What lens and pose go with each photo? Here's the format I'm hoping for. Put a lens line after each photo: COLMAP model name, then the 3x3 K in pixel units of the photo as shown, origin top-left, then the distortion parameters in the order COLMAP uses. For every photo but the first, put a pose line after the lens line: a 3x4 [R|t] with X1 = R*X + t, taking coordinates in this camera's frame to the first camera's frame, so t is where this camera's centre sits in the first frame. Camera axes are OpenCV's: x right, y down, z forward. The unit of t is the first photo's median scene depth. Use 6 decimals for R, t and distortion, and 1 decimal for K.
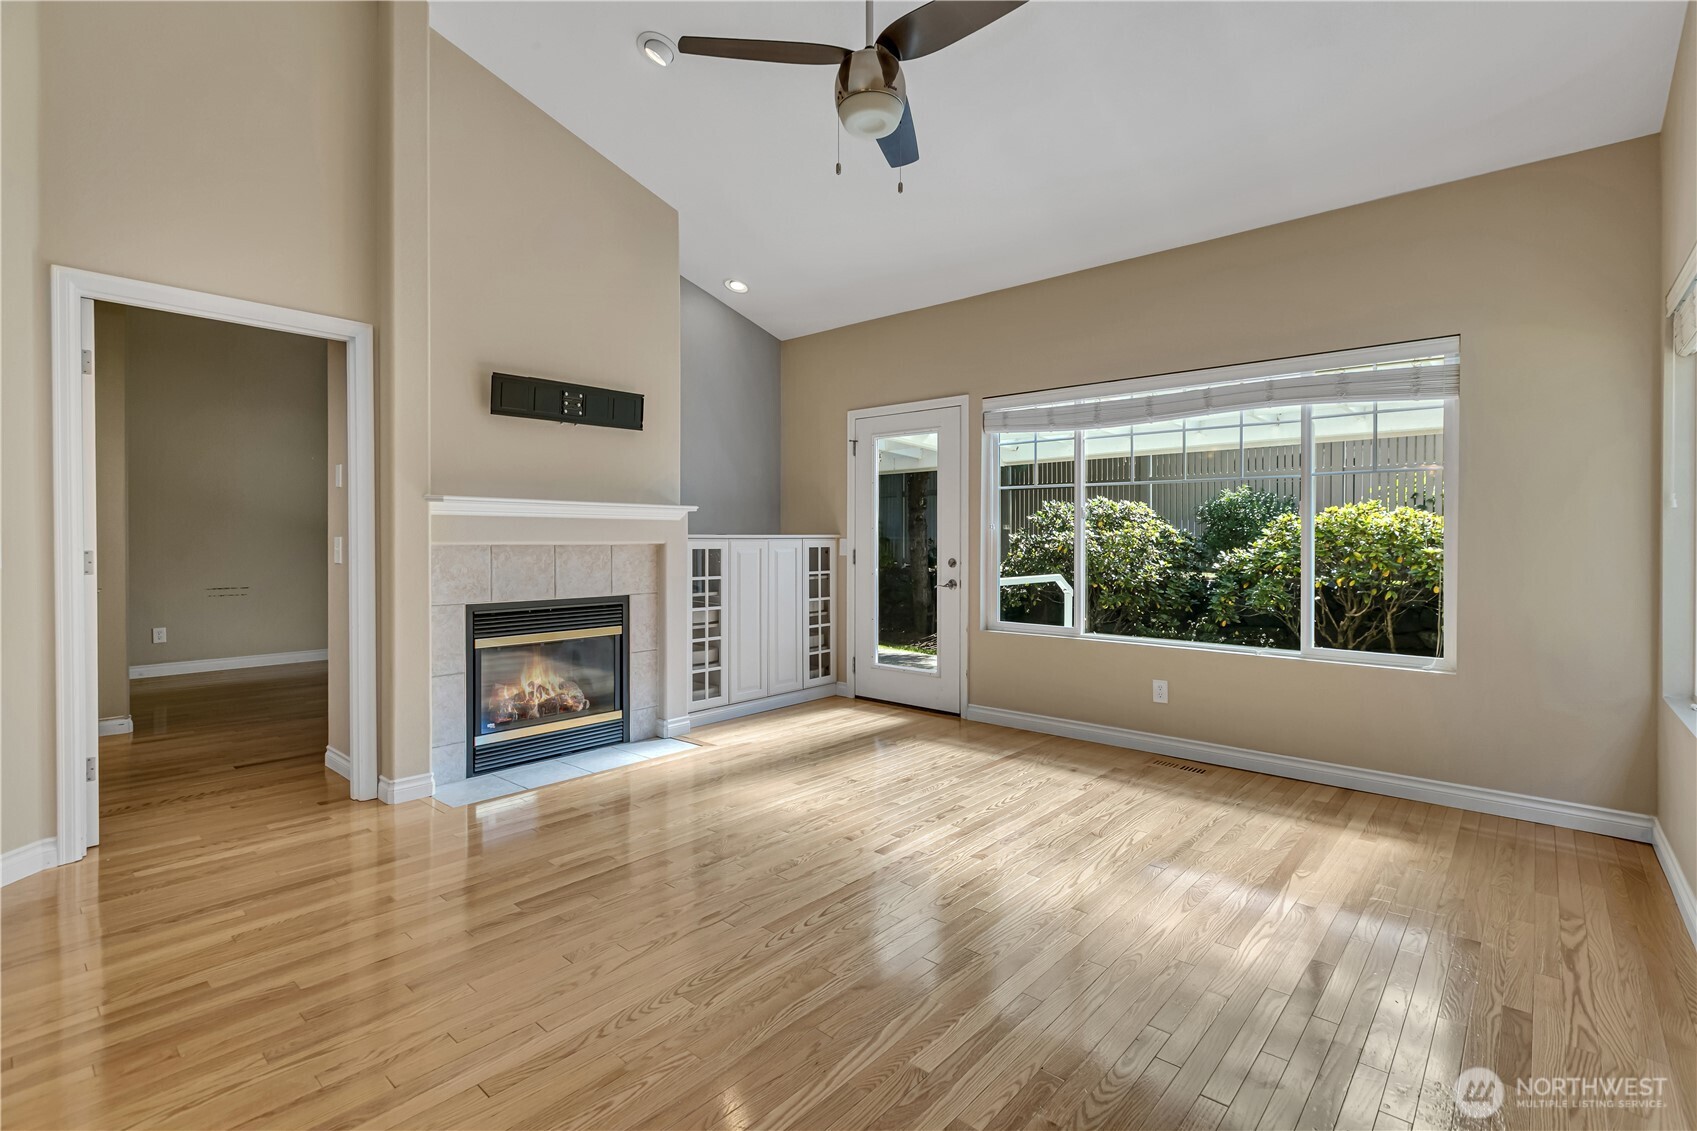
lens RADIAL K [[782.4, 0, 853.7], [0, 782.4, 535.7], [0, 0, 1]] dist [-0.002784, -0.000578]
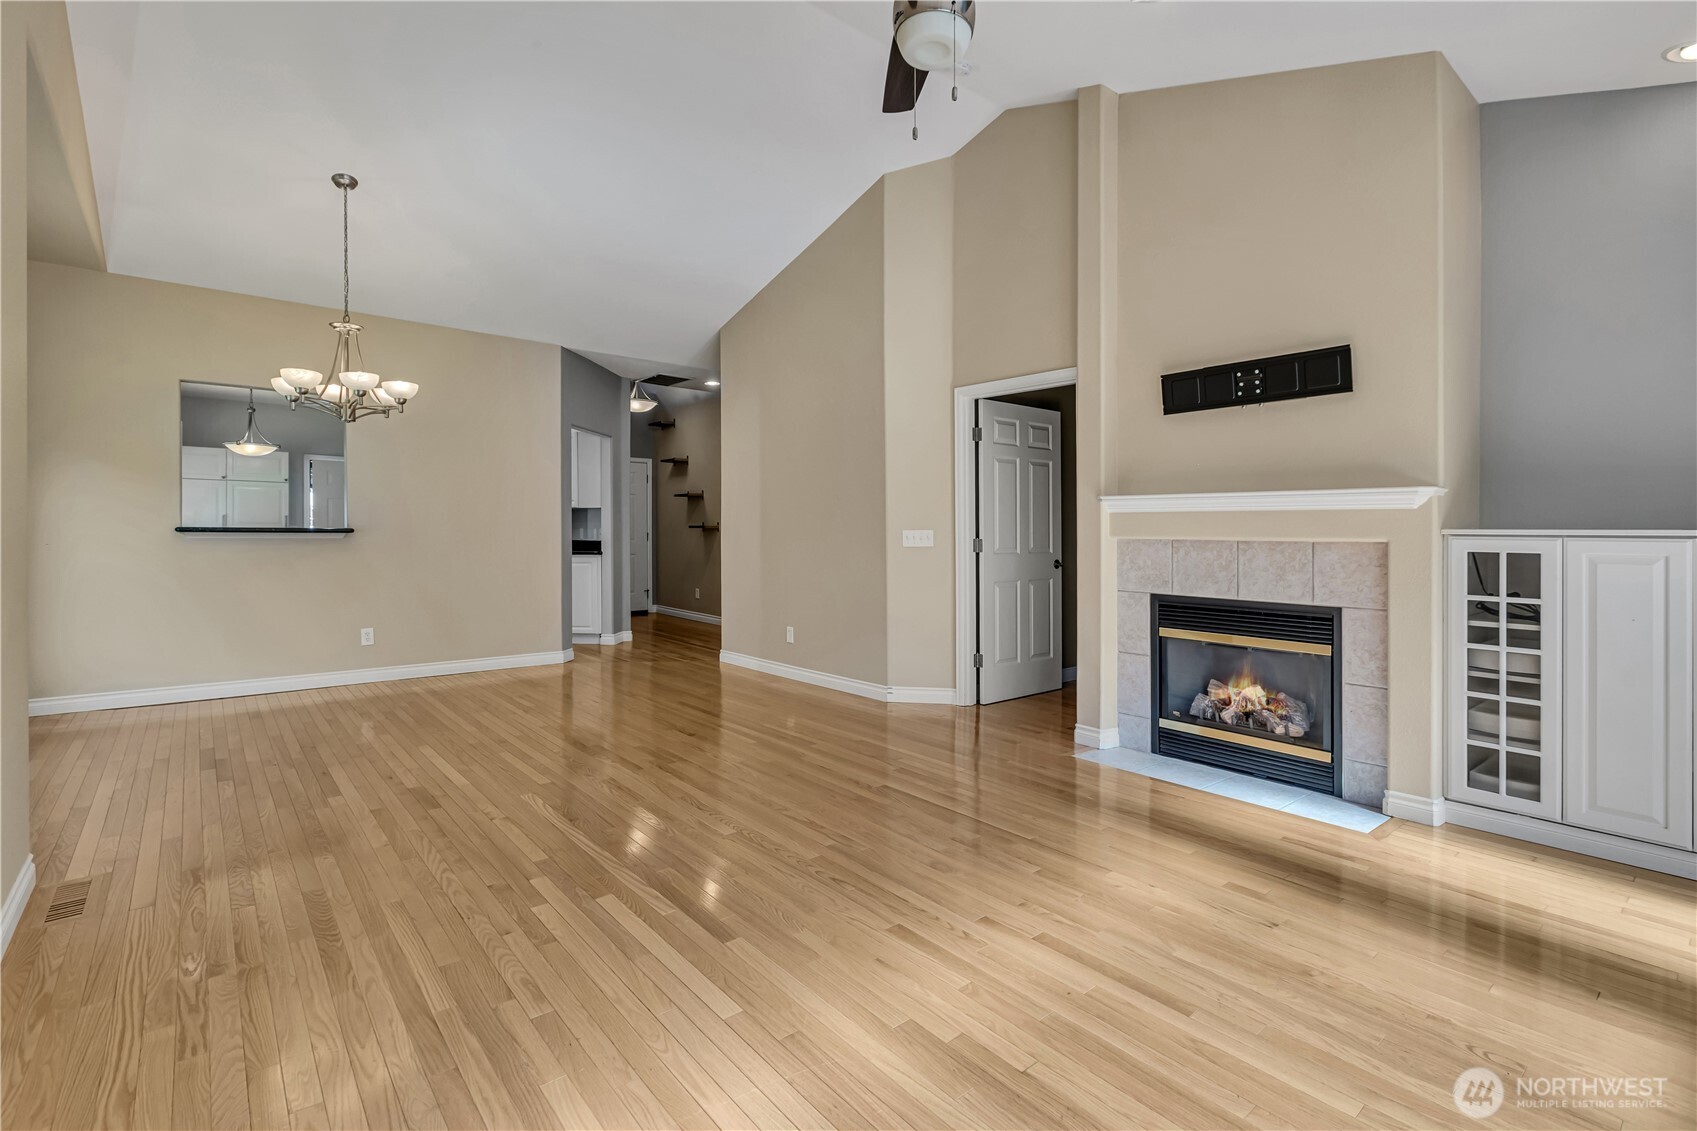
lens RADIAL K [[782.4, 0, 853.7], [0, 782.4, 535.7], [0, 0, 1]] dist [-0.002784, -0.000578]
pose [[-0.149392, 0.000945, -0.988778, 0.553988], [-0.006579, 0.999976, 0.001949, 0.006448], [0.988756, 0.006796, -0.149382, 0.645405]]
